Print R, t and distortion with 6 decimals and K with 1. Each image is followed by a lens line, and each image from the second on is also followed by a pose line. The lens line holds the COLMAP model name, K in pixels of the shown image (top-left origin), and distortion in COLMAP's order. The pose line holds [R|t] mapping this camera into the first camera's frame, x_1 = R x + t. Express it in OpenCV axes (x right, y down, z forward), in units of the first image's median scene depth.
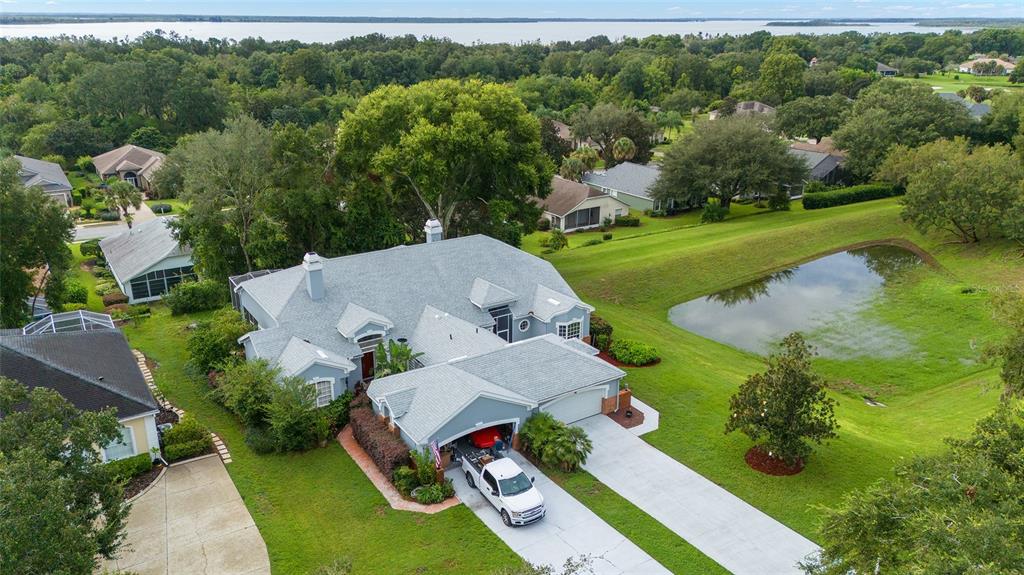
lens RADIAL K [[749.8, 0, 518.7], [0, 749.8, 288.4], [0, 0, 1]] dist [0.028746, -0.006278]
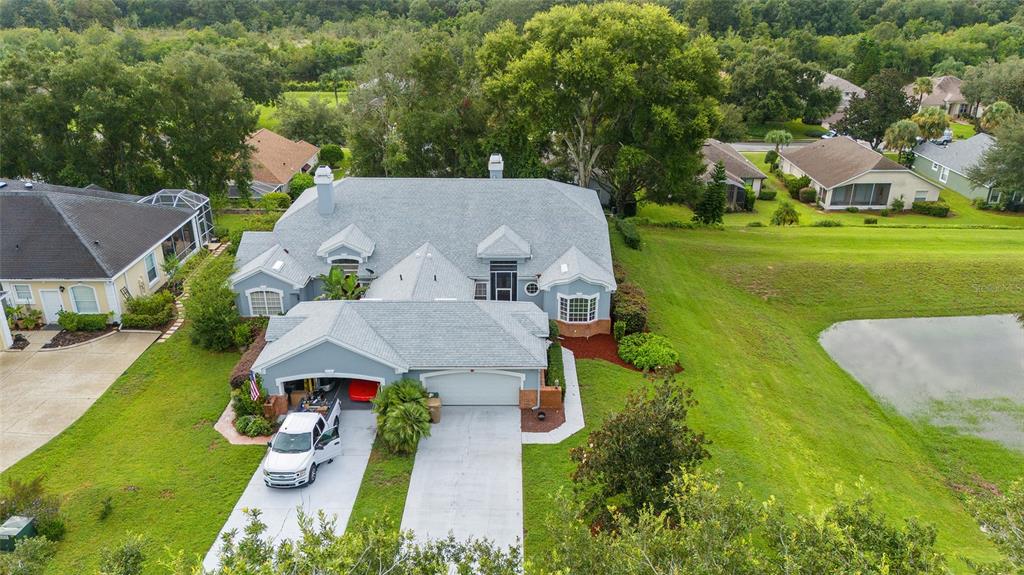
lens RADIAL K [[749.8, 0, 518.7], [0, 749.8, 288.4], [0, 0, 1]] dist [0.028746, -0.006278]
pose [[0.830779, 0.215666, -0.513122, 0.437284], [-0.182475, 0.976465, 0.114971, -0.046565], [0.525841, -0.001883, 0.850581, 0.266425]]
